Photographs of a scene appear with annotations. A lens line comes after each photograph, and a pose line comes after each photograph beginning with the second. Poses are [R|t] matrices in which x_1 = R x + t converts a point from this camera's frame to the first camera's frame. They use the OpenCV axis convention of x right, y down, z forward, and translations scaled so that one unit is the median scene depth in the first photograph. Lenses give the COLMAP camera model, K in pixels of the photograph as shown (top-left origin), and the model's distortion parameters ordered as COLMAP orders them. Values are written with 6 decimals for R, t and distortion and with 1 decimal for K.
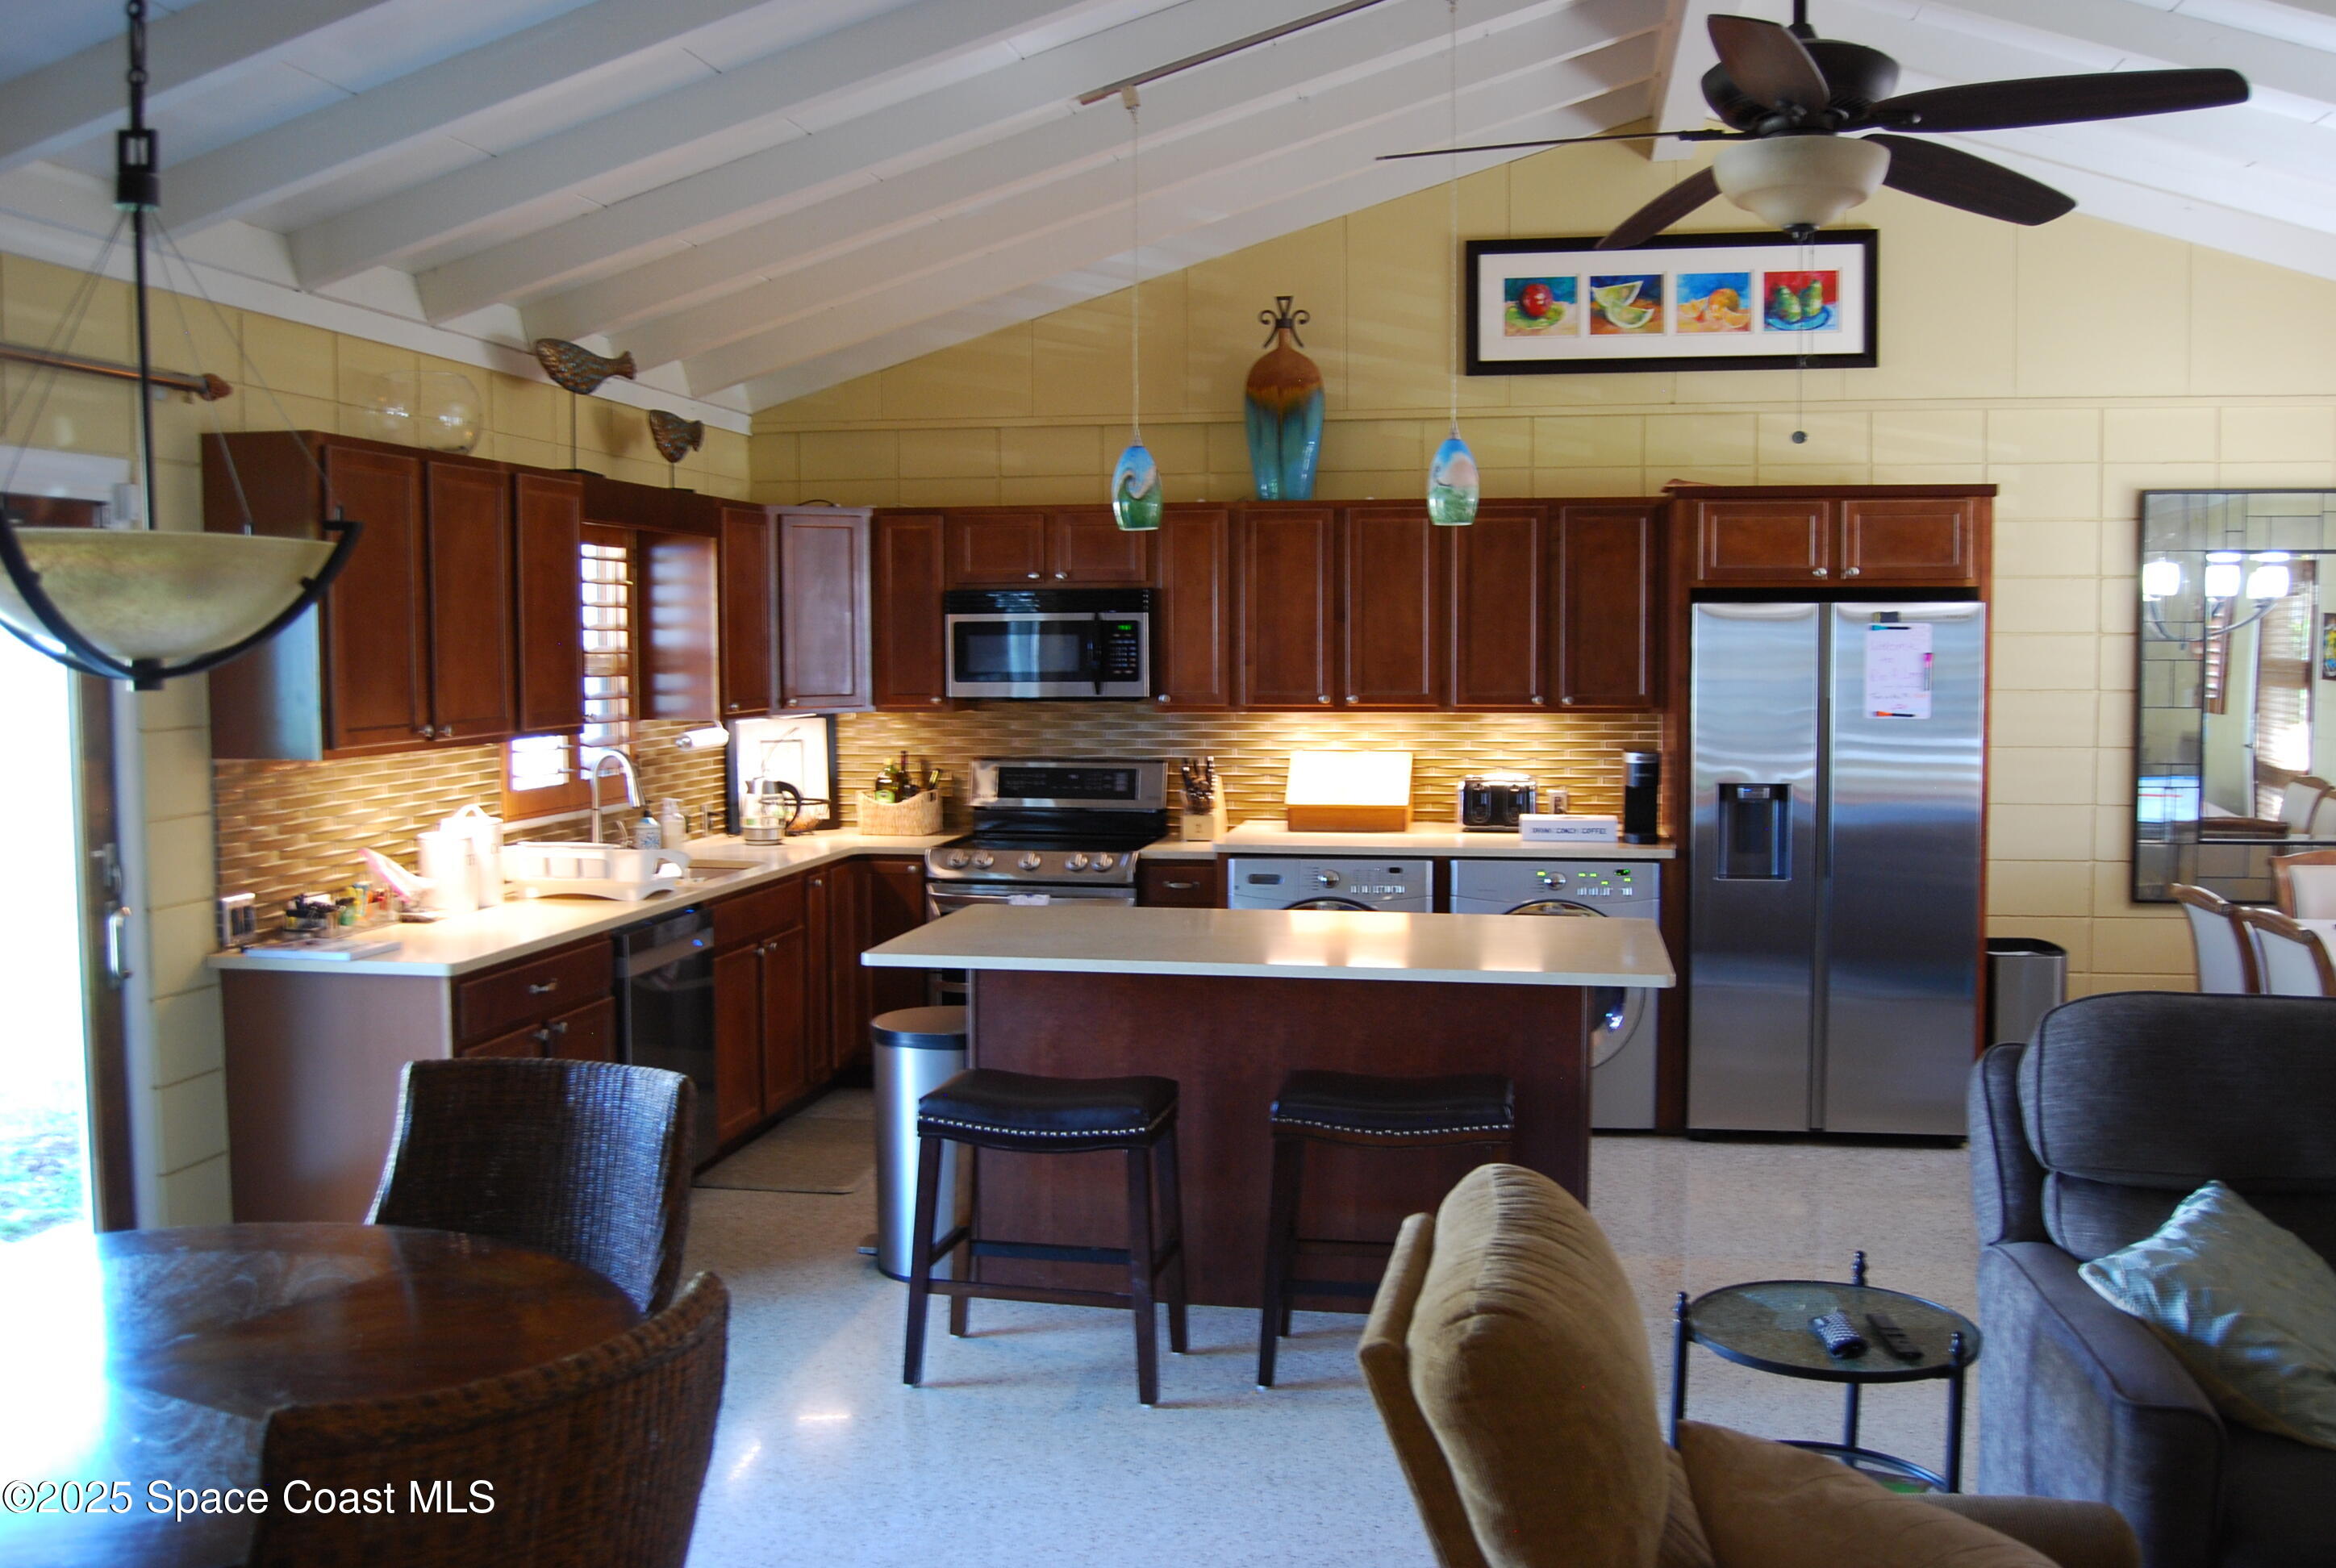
lens RADIAL K [[2092.6, 0, 1168.0], [0, 2092.6, 784.0], [0, 0, 1]] dist [-0.079557, -0.010179]
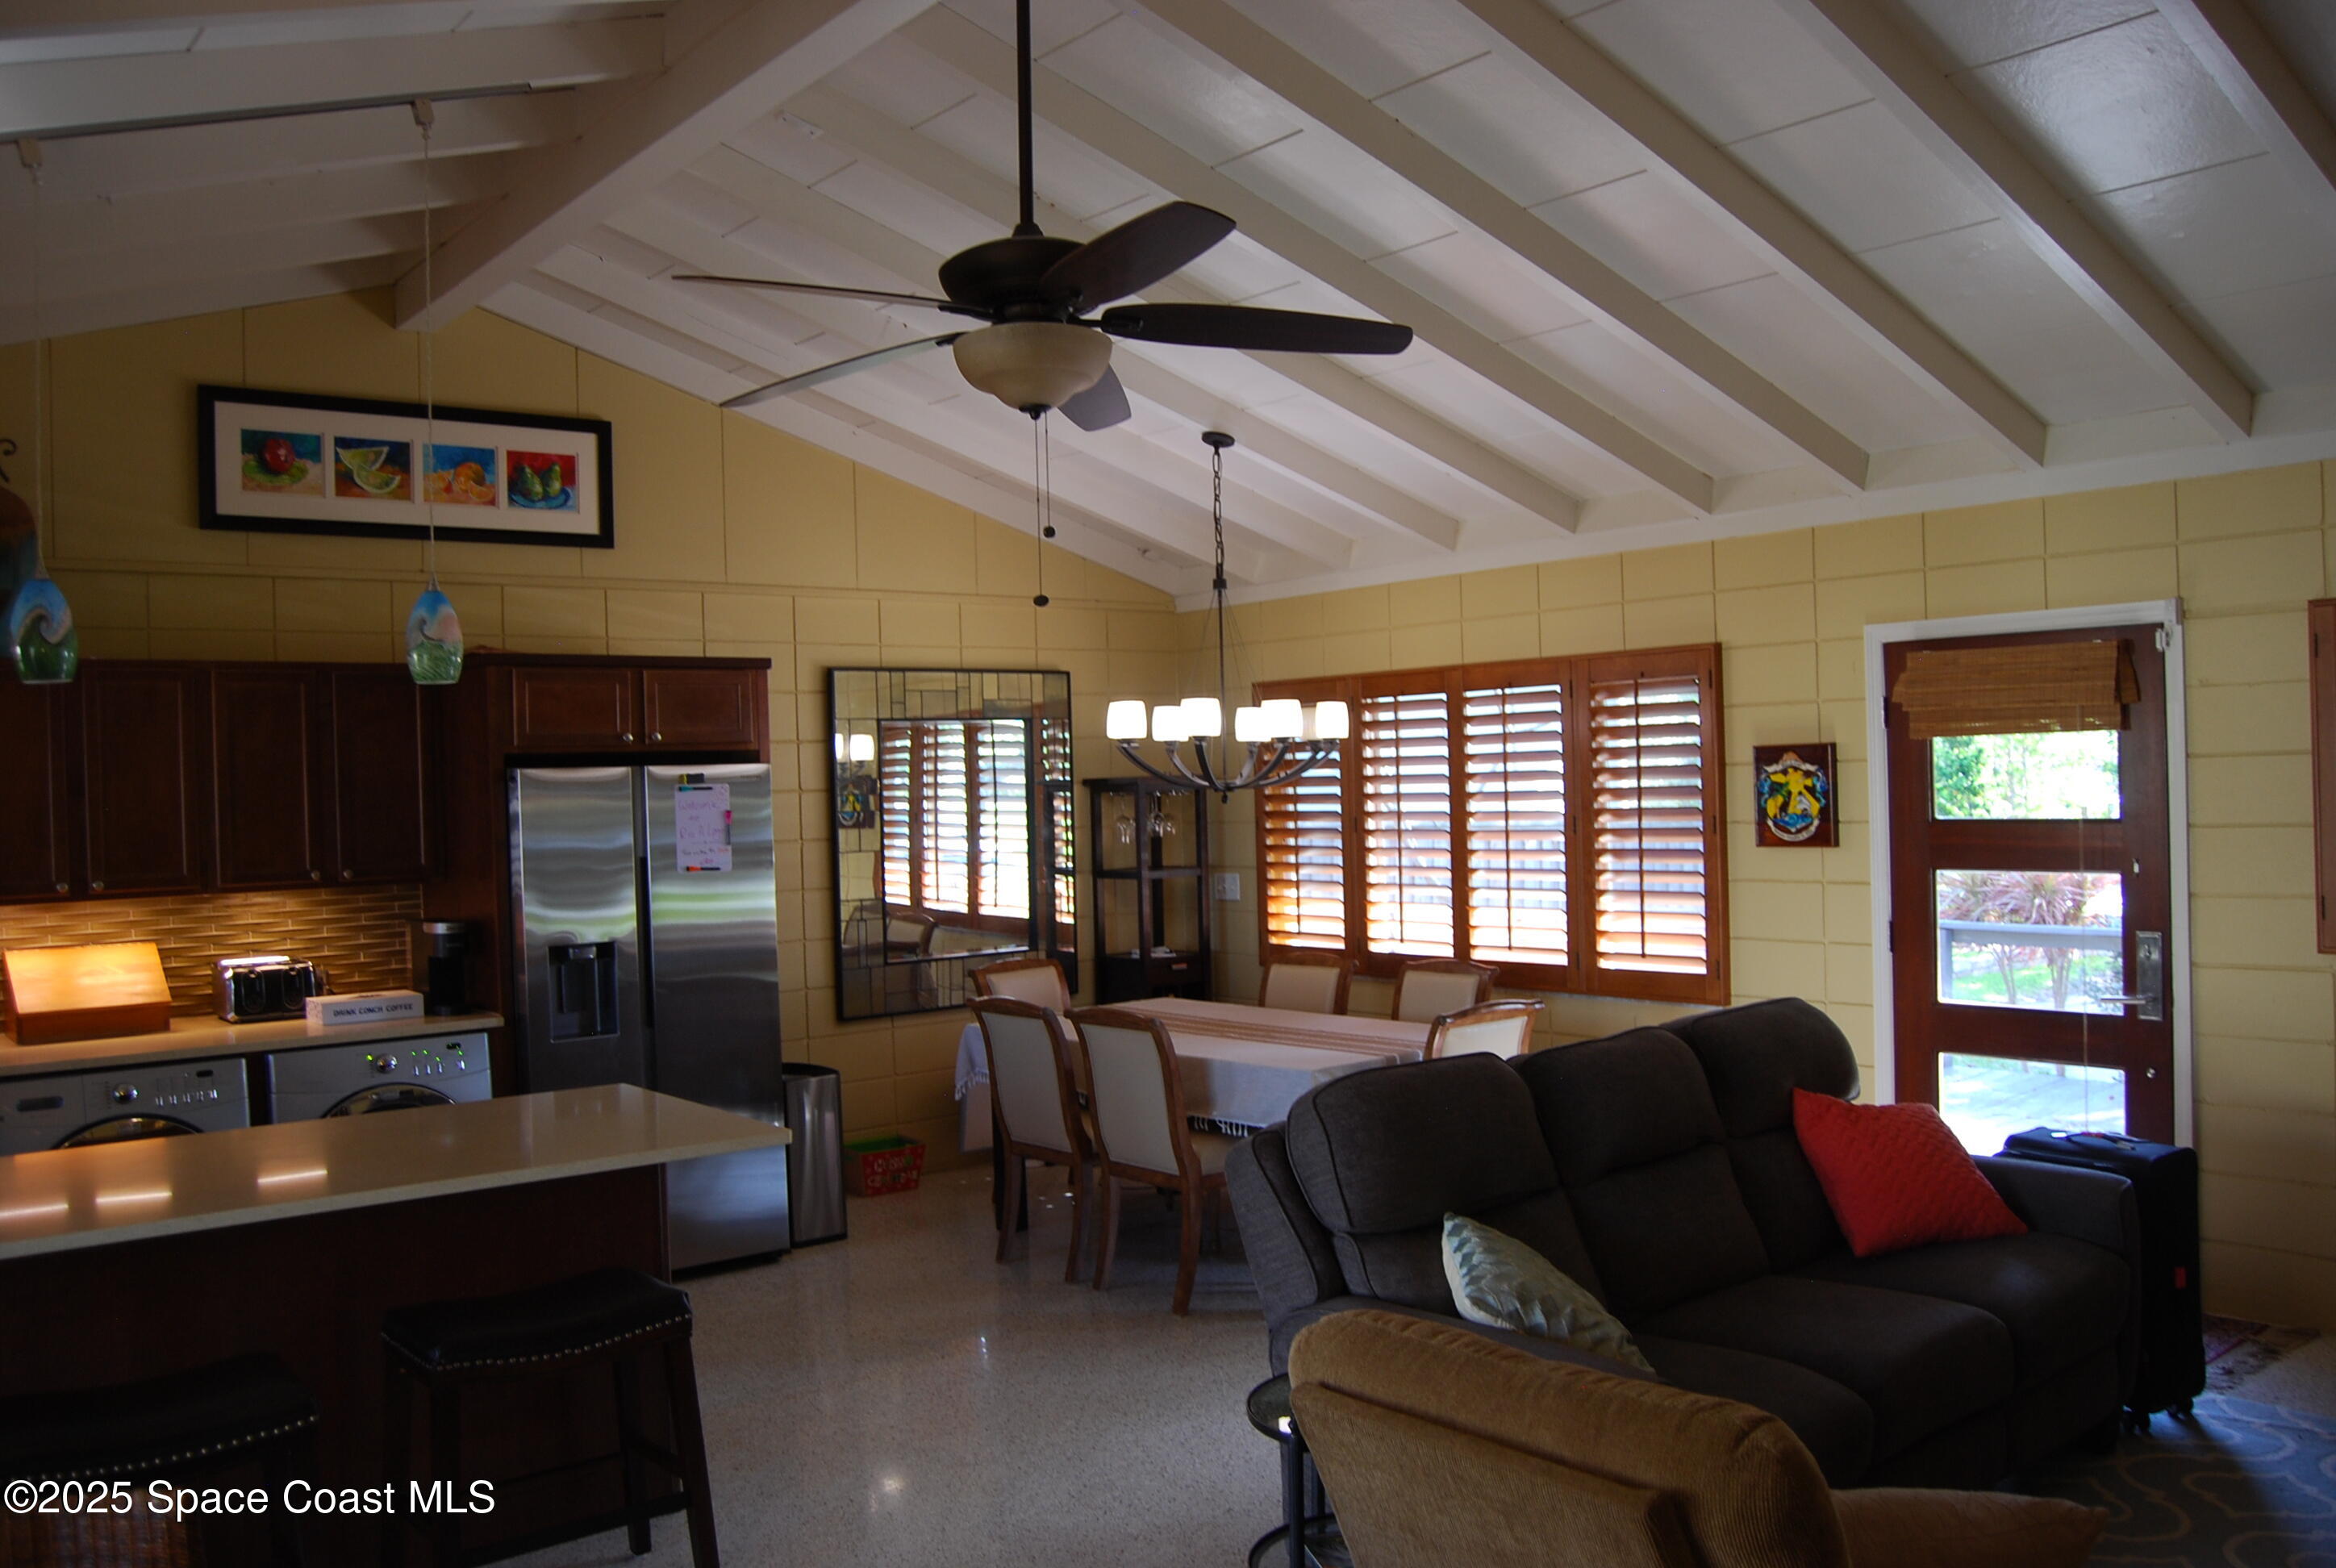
lens RADIAL K [[1857.5, 0, 1168.0], [0, 1857.5, 784.0], [0, 0, 1]] dist [-0.065618, 0.001057]
pose [[0.653897, -0.016954, 0.756394, -0.195757], [0.080864, 0.995588, -0.047591, -0.010819], [-0.752250, 0.092284, 0.652383, 0.167489]]
